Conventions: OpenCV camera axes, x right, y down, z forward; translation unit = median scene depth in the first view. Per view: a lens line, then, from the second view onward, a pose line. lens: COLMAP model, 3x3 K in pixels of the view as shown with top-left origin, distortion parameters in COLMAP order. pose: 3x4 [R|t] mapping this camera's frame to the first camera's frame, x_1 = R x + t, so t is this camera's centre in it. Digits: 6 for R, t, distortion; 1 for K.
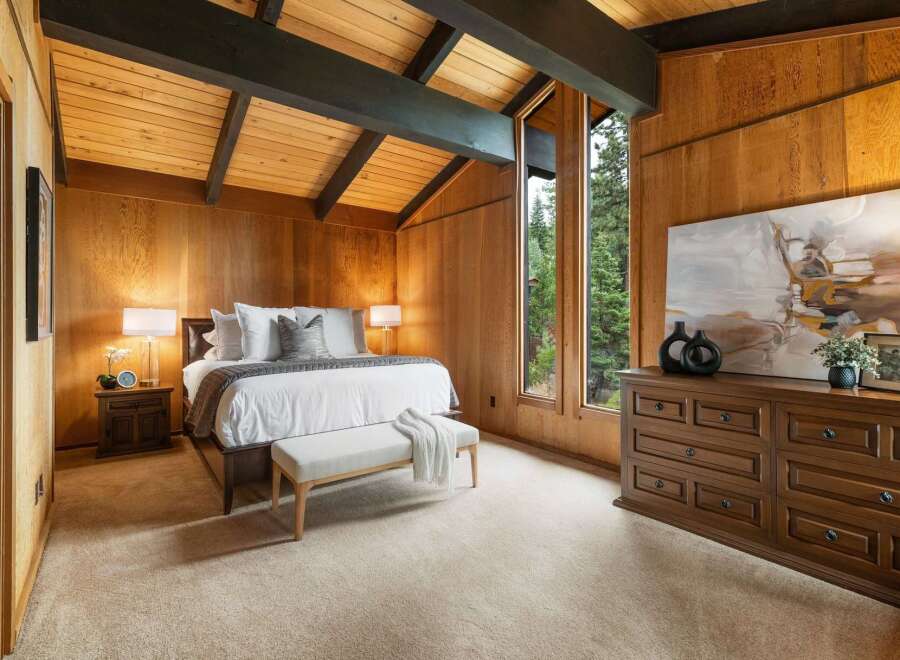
lens RADIAL K [[435.5, 0, 448.8], [0, 435.5, 312.7], [0, 0, 1]] dist [0.002321, 0.000262]
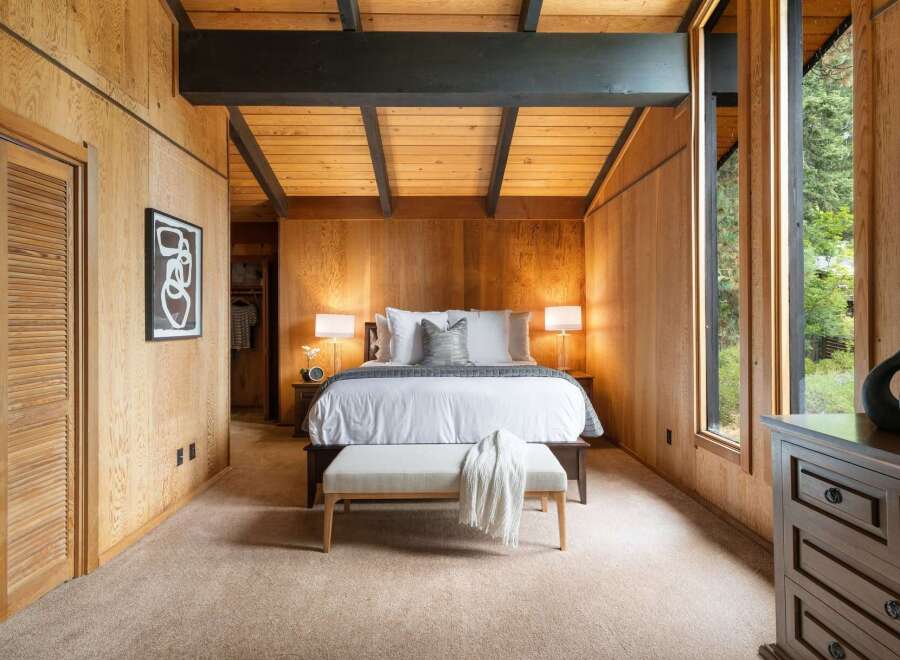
lens RADIAL K [[455.0, 0, 449.2], [0, 455.0, 315.8], [0, 0, 1]] dist [0.000264, 0.000124]
pose [[0.810428, -0.012188, -0.585712, 0.260543], [0.012534, 0.999915, -0.003464, 0.002877], [0.585704, -0.004534, 0.810512, 0.190166]]
